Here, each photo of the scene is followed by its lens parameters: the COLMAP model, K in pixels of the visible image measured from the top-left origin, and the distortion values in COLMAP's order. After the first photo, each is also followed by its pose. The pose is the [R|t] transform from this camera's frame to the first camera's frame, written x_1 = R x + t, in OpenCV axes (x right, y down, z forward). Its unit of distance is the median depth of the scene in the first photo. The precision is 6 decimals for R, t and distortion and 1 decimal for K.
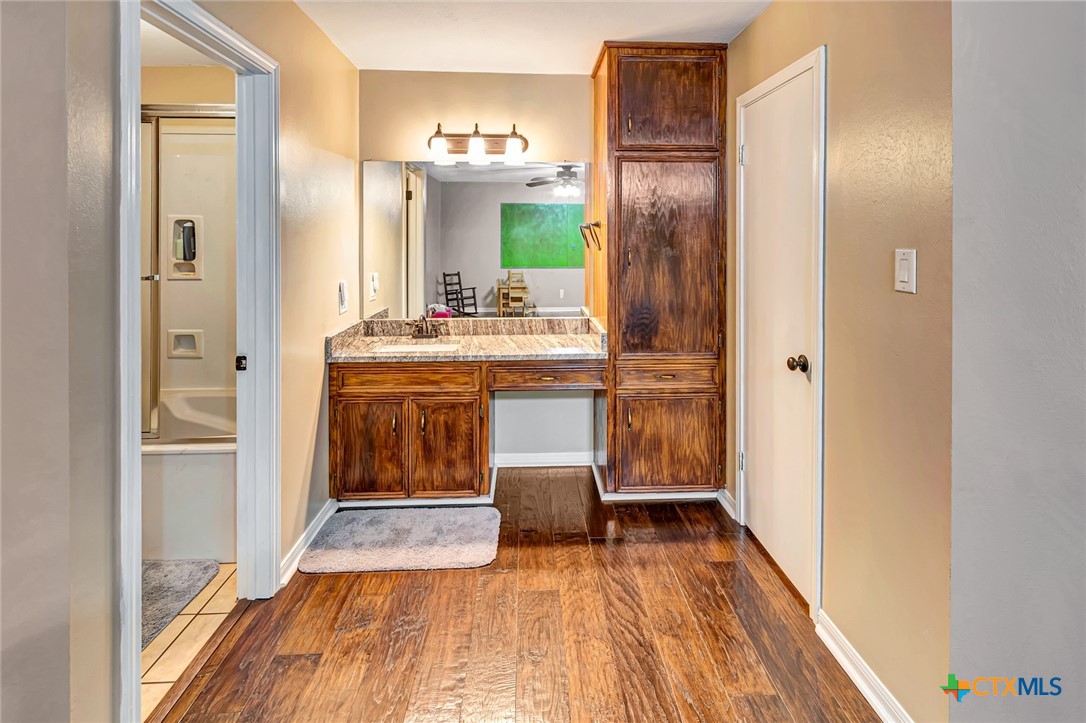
lens RADIAL K [[527.2, 0, 561.6], [0, 527.2, 237.0], [0, 0, 1]] dist [0.000521, -0.000328]
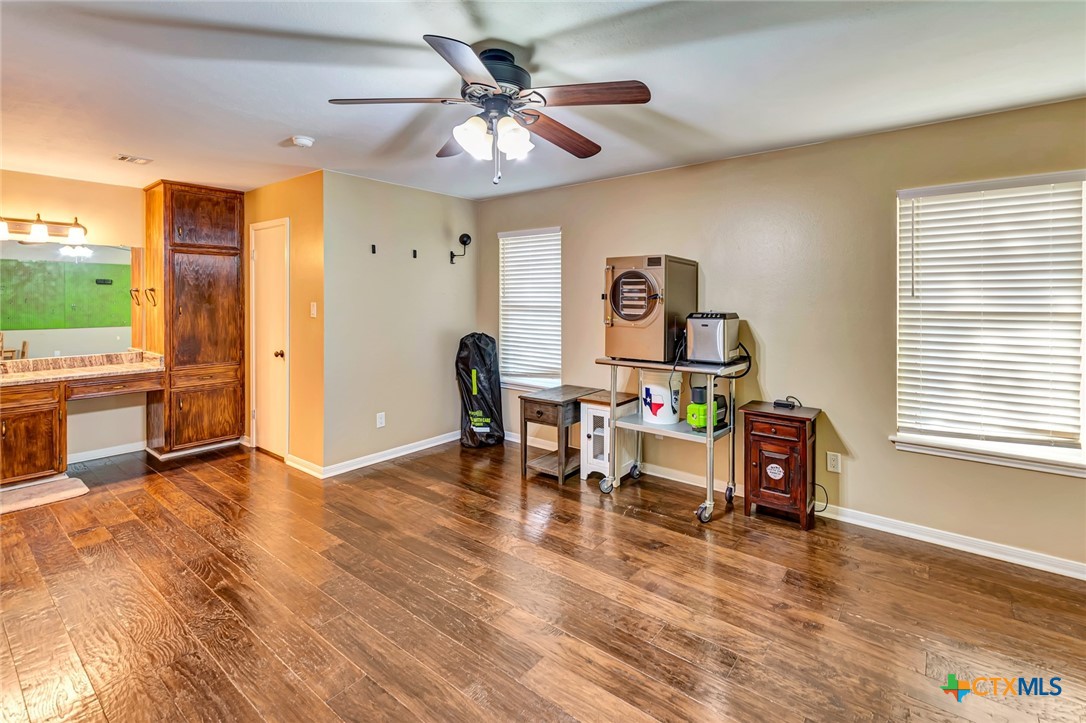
lens RADIAL K [[484.2, 0, 539.0], [0, 484.2, 300.2], [0, 0, 1]] dist [-0.000784, -0.001107]
pose [[0.668017, -0.006733, 0.744115, -0.256253], [-0.000811, 0.999952, 0.009777, -0.007718], [-0.744145, -0.007134, 0.667980, -0.889651]]
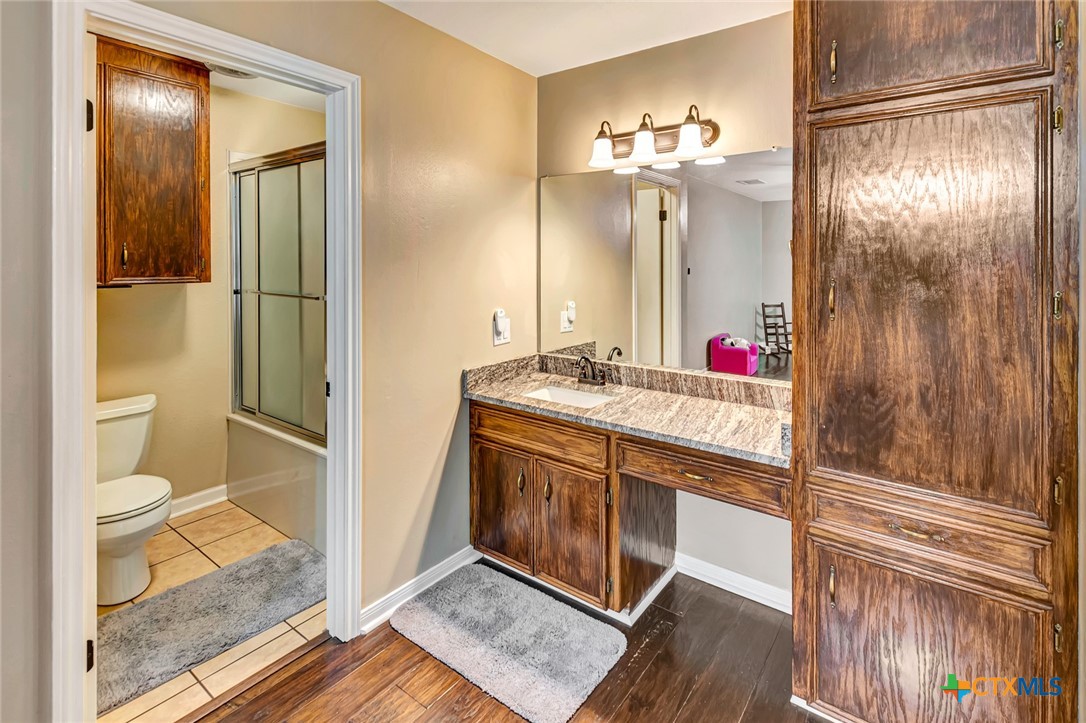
lens RADIAL K [[520.8, 0, 568.8], [0, 520.8, 264.3], [0, 0, 1]] dist [0.010250, 0.000358]
pose [[0.775685, 0.003774, -0.631109, 0.260552], [-0.001560, 0.999991, 0.004063, 0.000138], [0.631118, -0.002167, 0.775684, 0.386121]]
